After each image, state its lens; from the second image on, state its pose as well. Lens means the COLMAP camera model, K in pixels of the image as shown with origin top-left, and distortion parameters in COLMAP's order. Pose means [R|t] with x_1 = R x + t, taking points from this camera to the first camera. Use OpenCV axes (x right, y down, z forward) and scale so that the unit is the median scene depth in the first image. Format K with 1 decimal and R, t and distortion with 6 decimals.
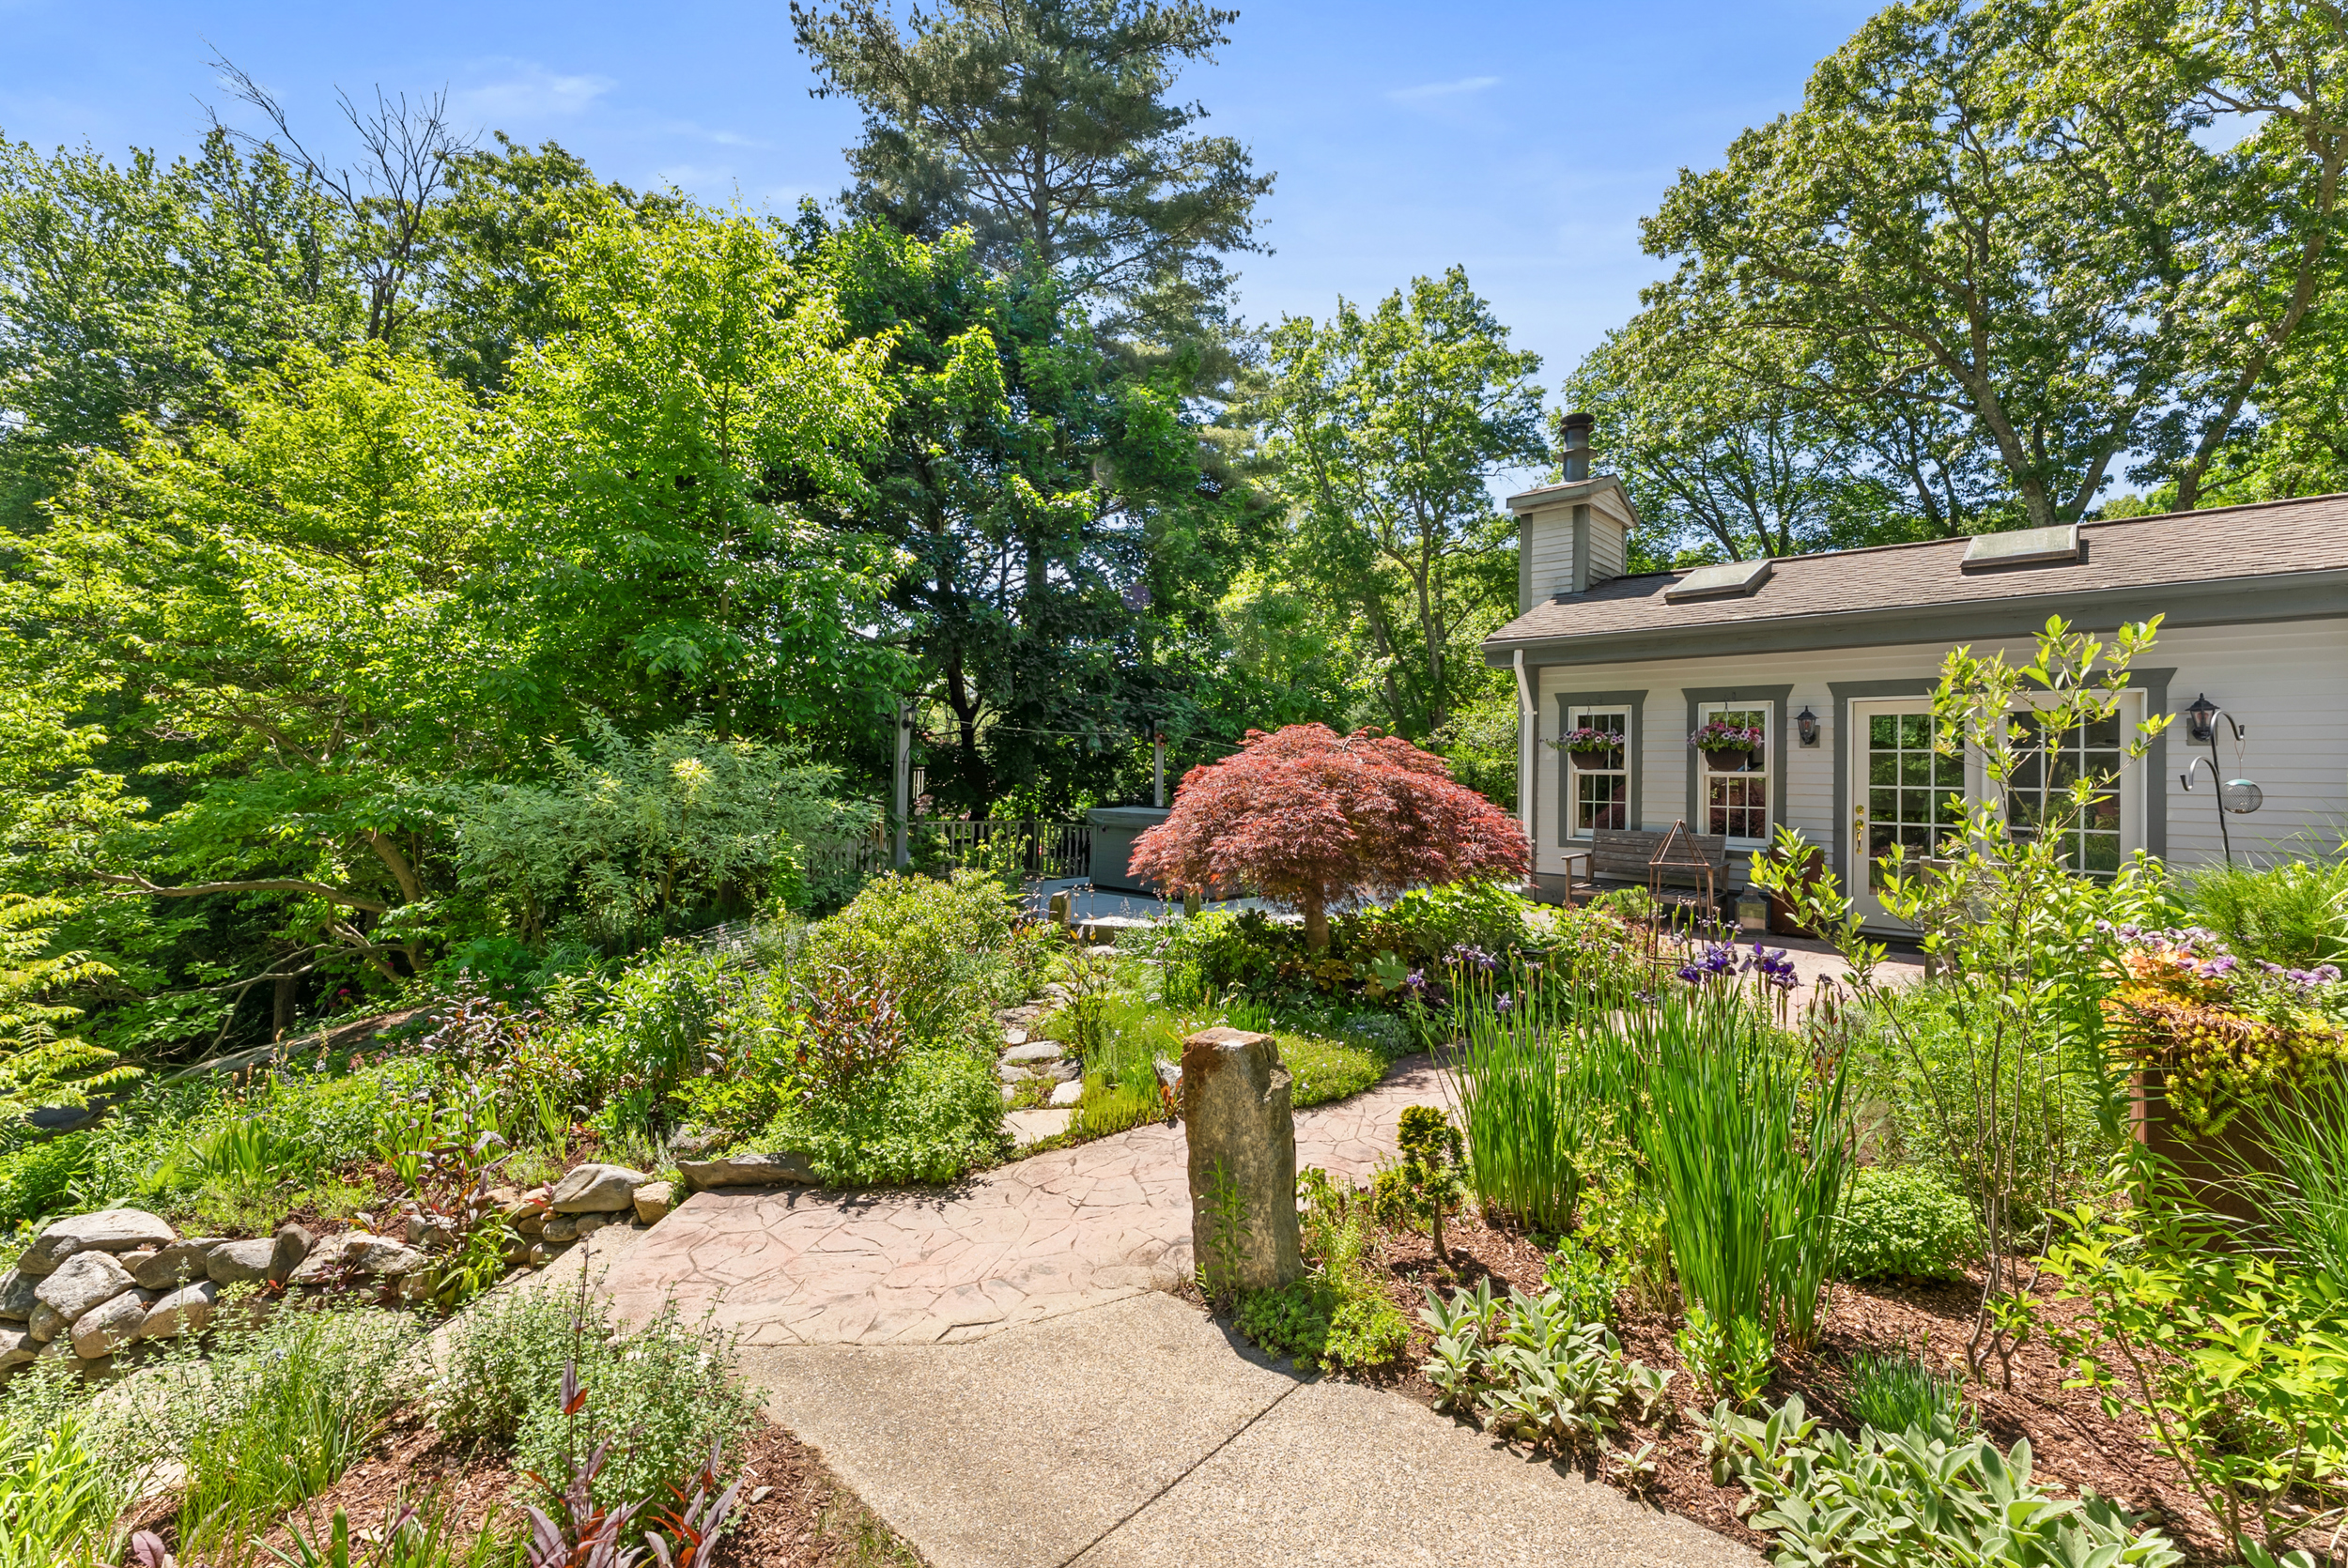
lens RADIAL K [[993.7, 0, 1176.4], [0, 993.7, 751.3], [0, 0, 1]] dist [0.000218, 0.000168]
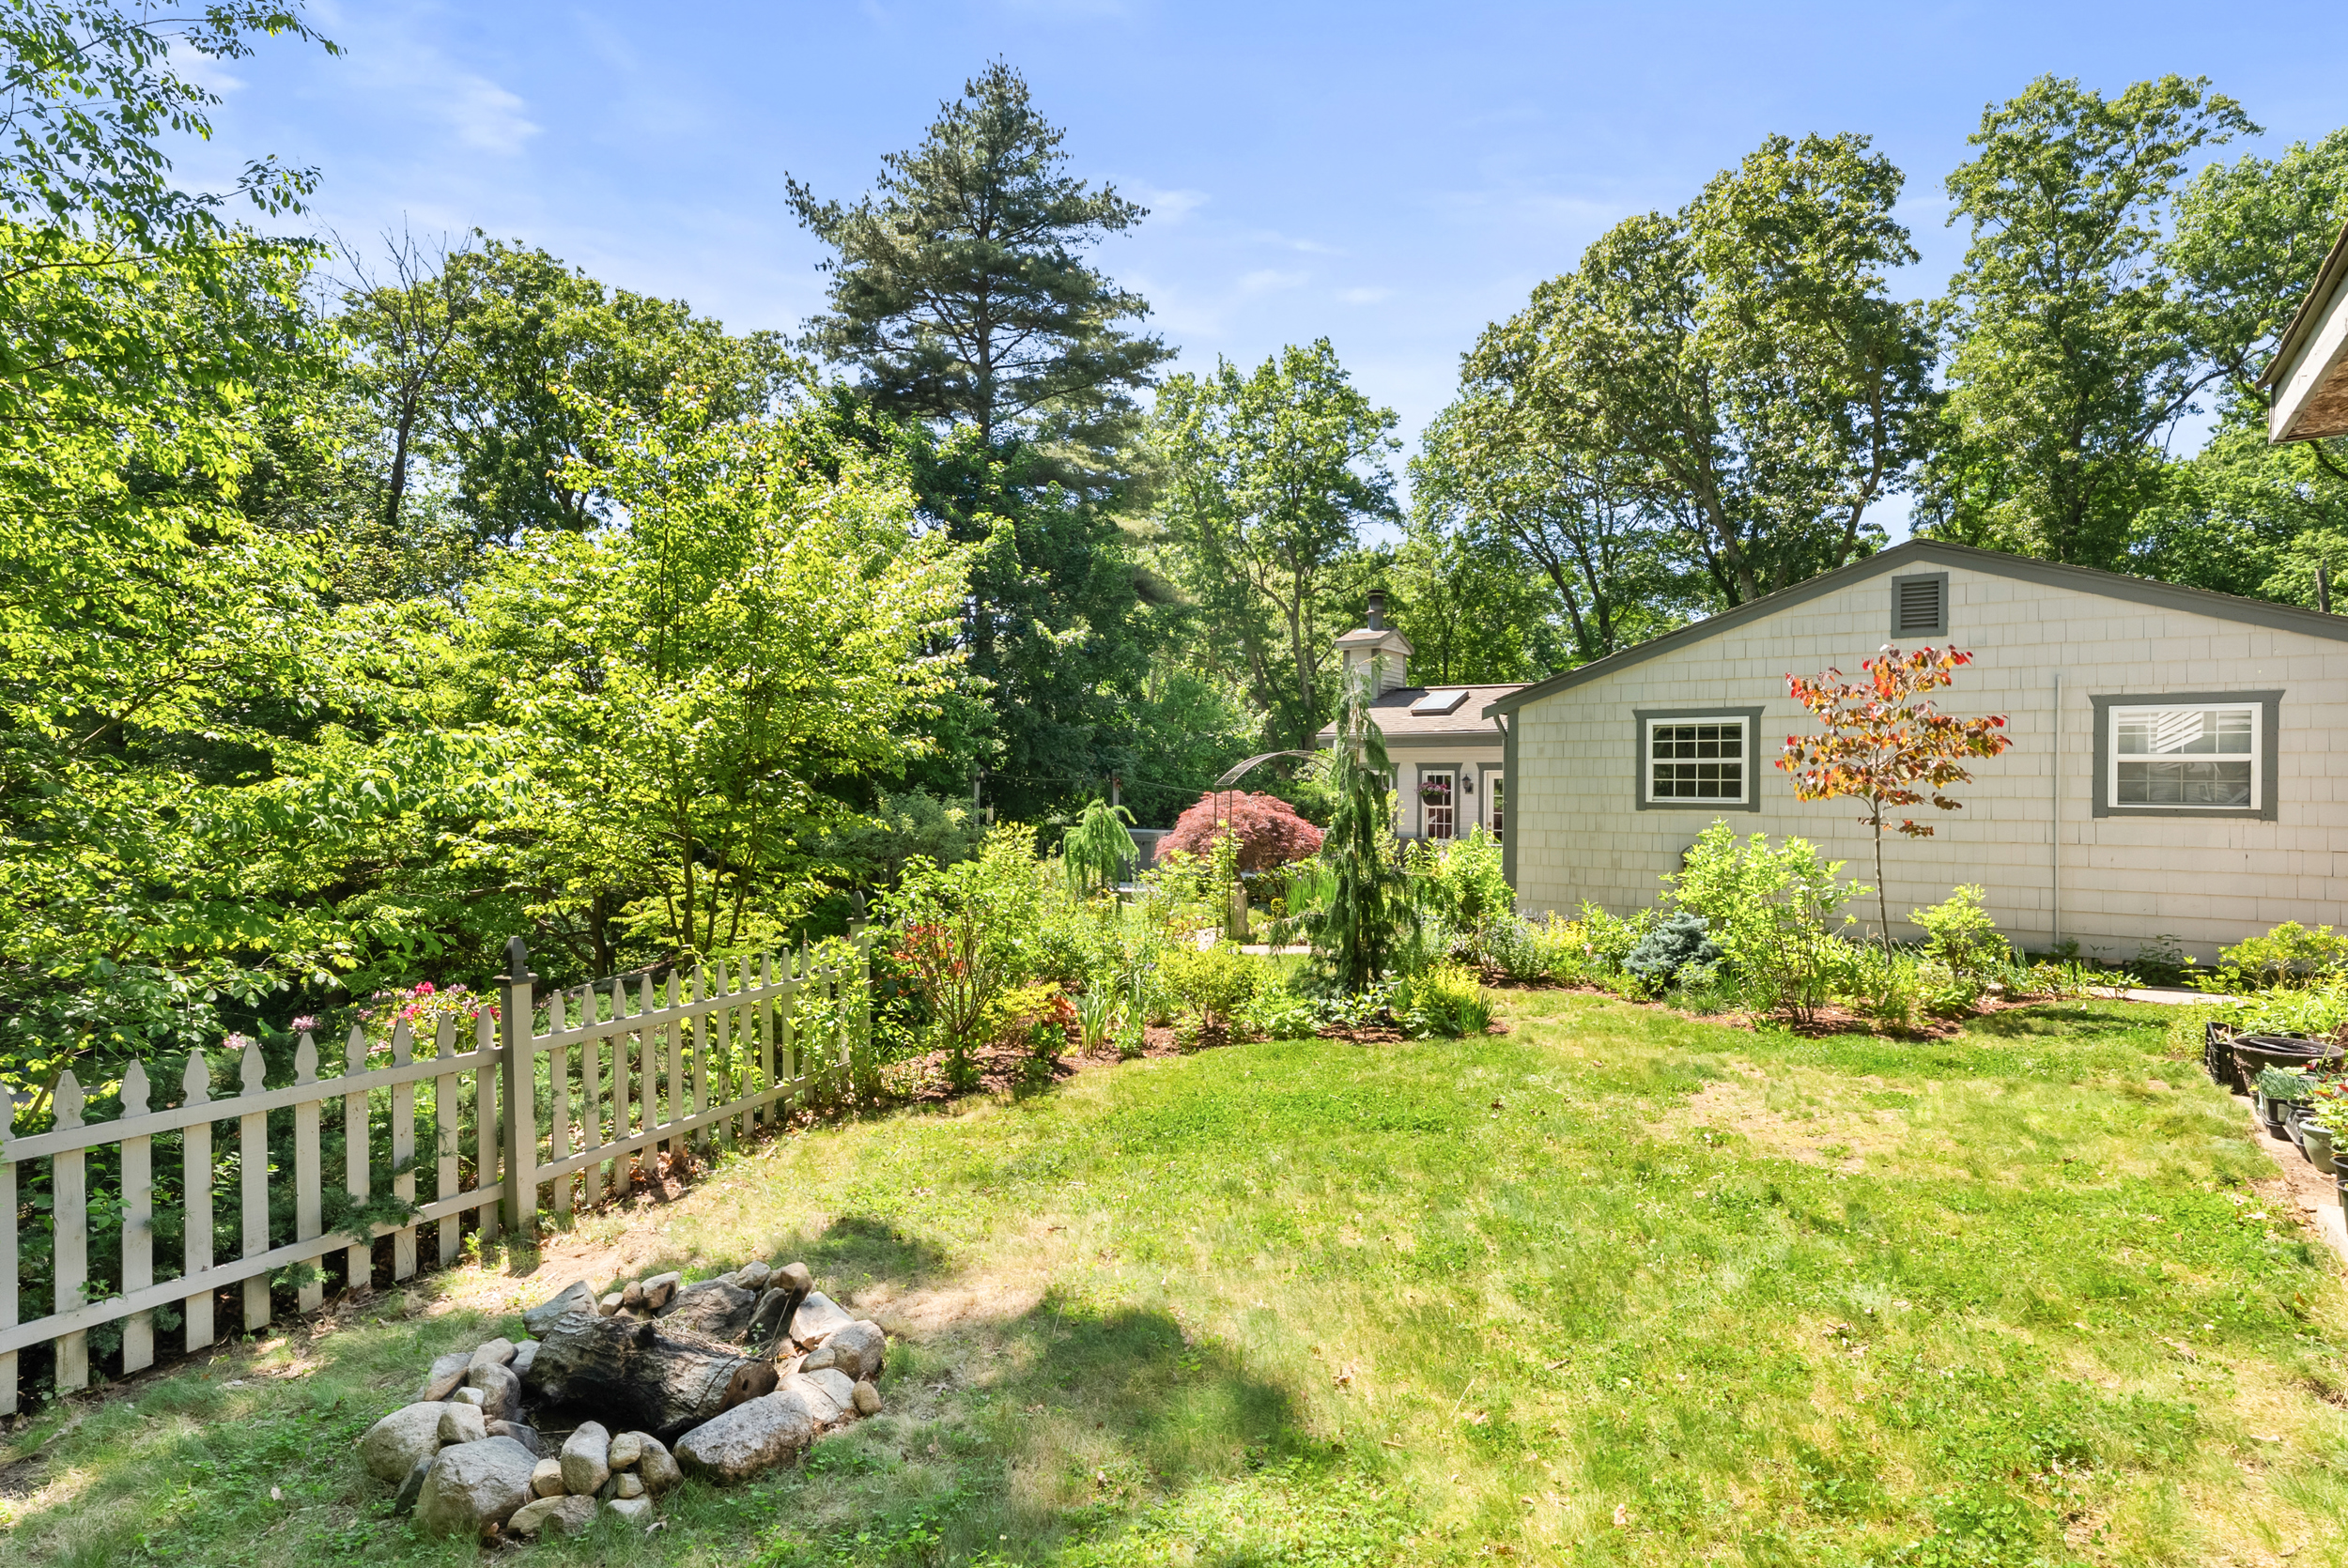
lens RADIAL K [[1331.6, 0, 1174.0], [0, 1331.6, 784.0], [0, 0, 1]] dist [-0.000184, -0.000476]
pose [[0.989596, -0.009599, 0.143555, -0.166736], [0.005940, 0.999647, 0.025896, -0.046051], [-0.143753, -0.024774, 0.989303, -0.757304]]
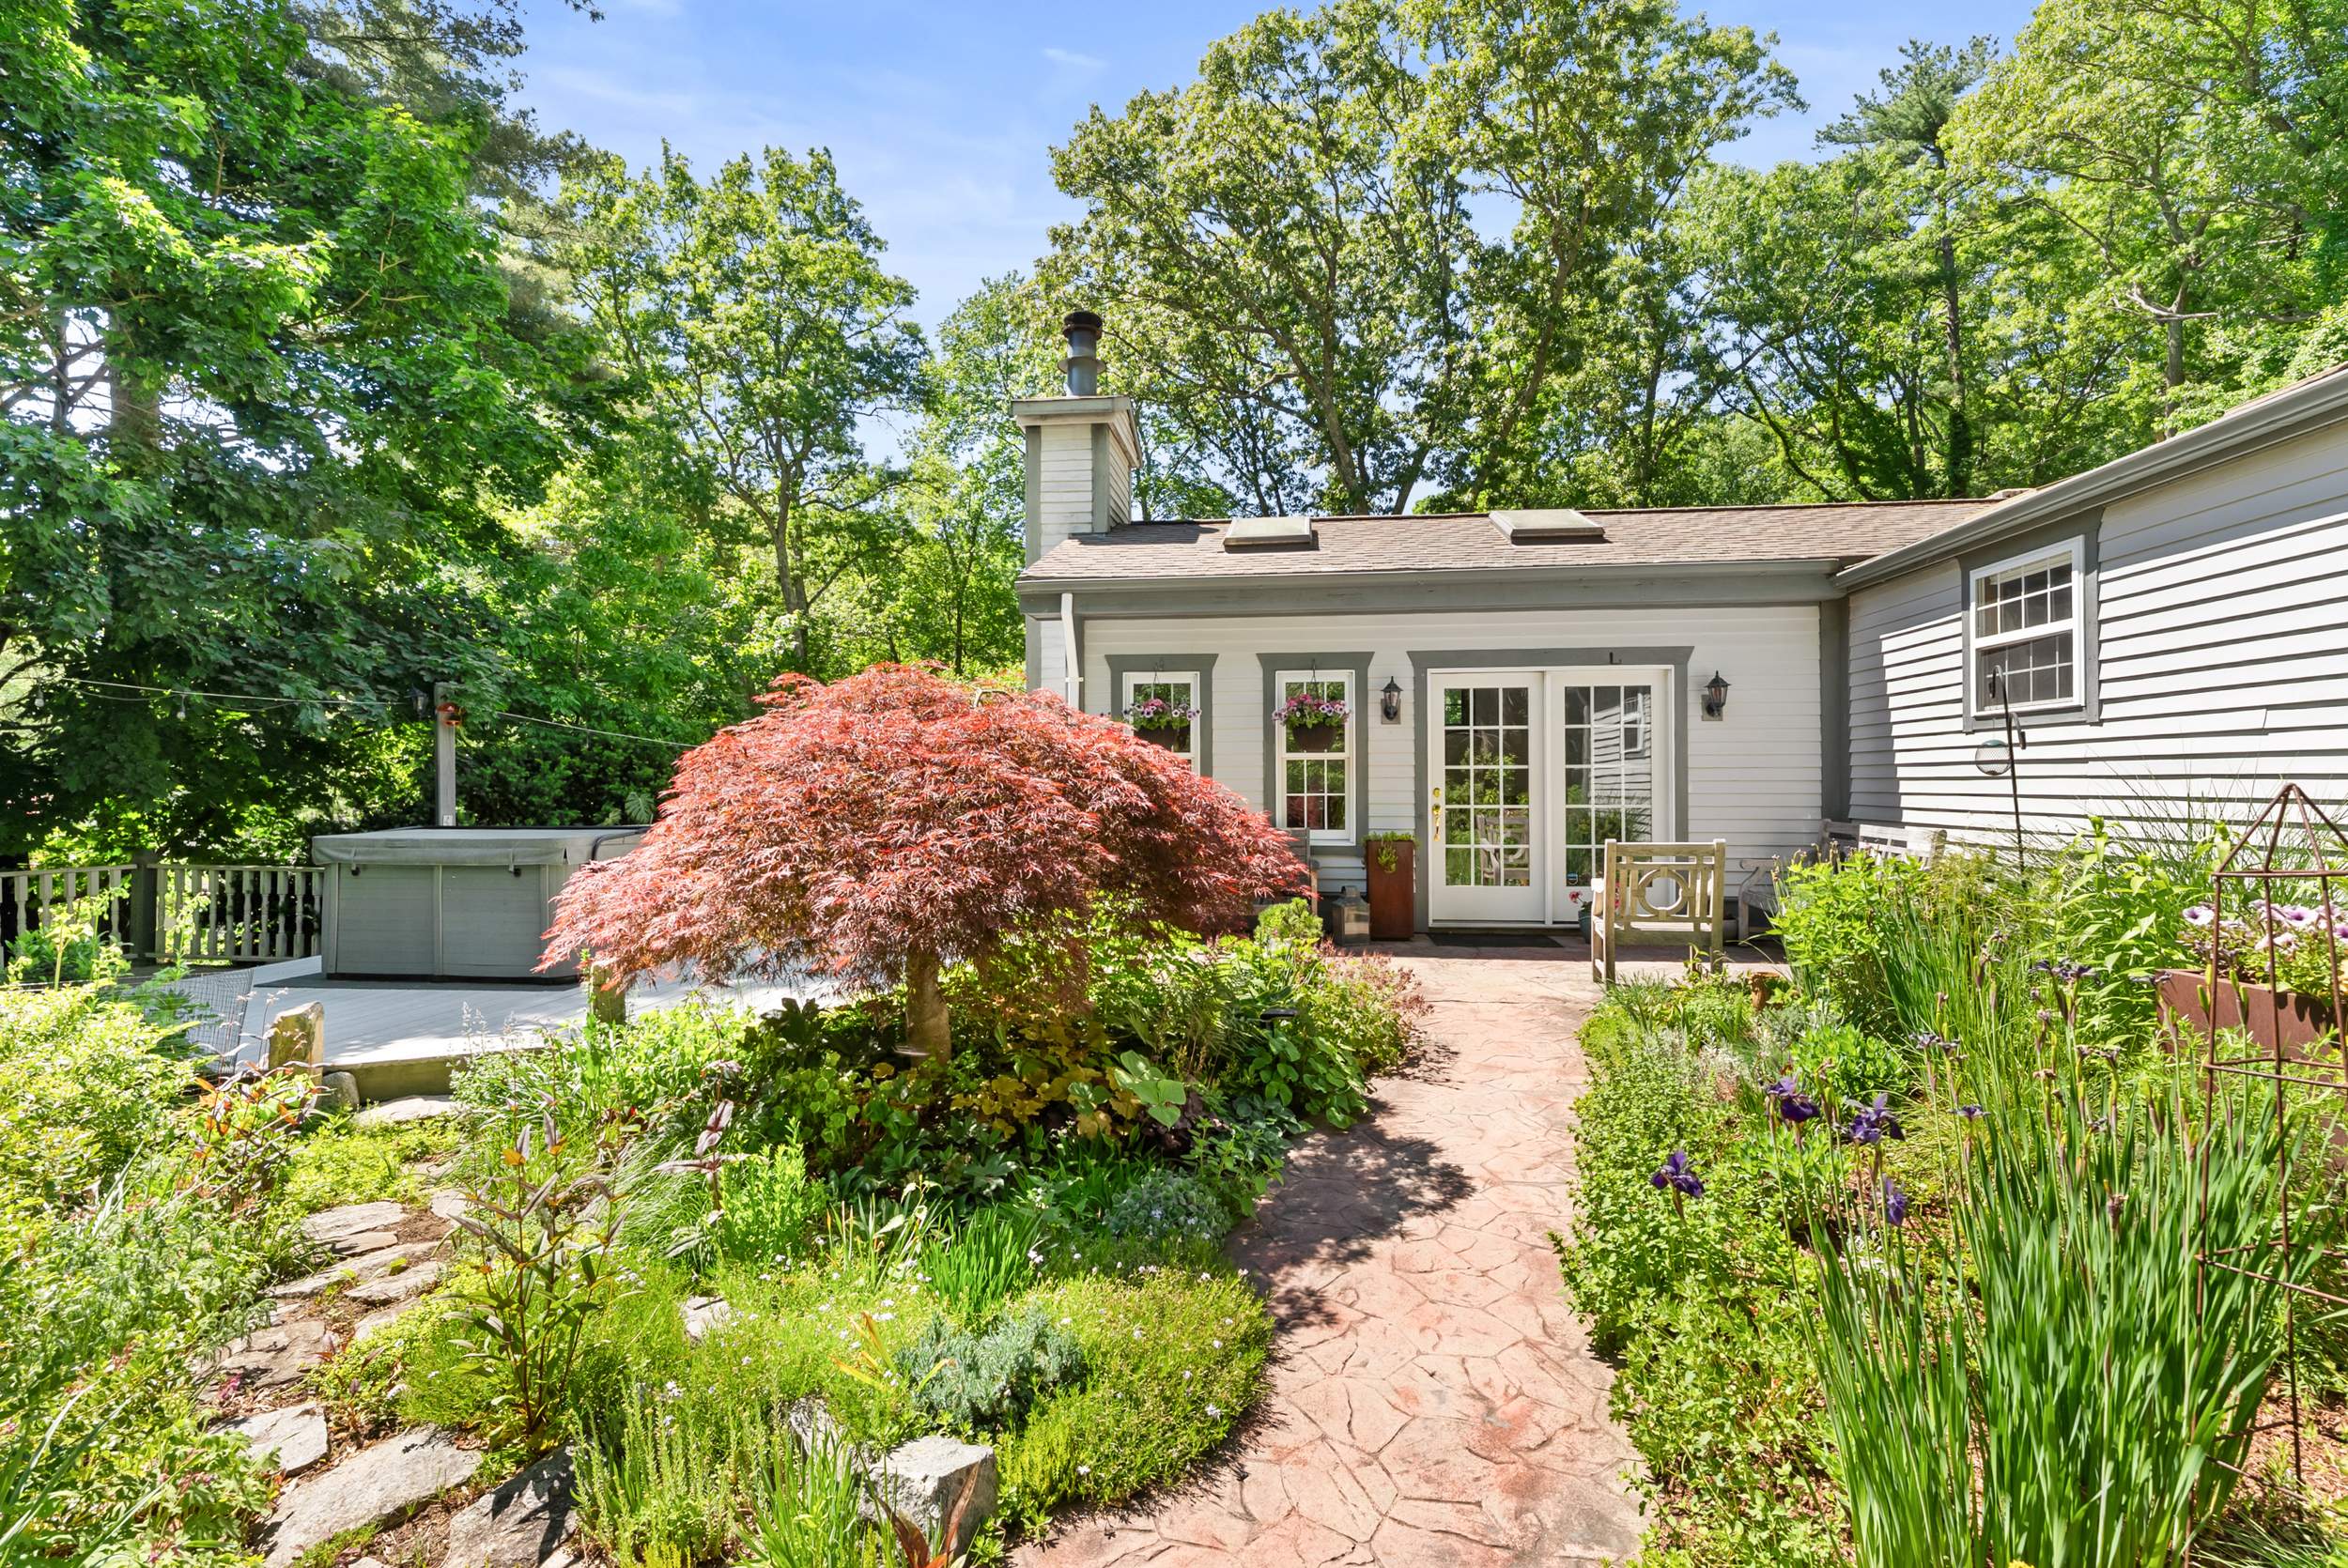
lens RADIAL K [[1101.9, 0, 1186.5], [0, 1101.9, 773.4], [0, 0, 1]] dist [-0.002234, 0.000058]
pose [[0.800842, -0.016321, 0.598653, -0.043917], [0.004499, 0.999764, 0.021238, 0.008542], [-0.598858, -0.014315, 0.800727, 0.151459]]
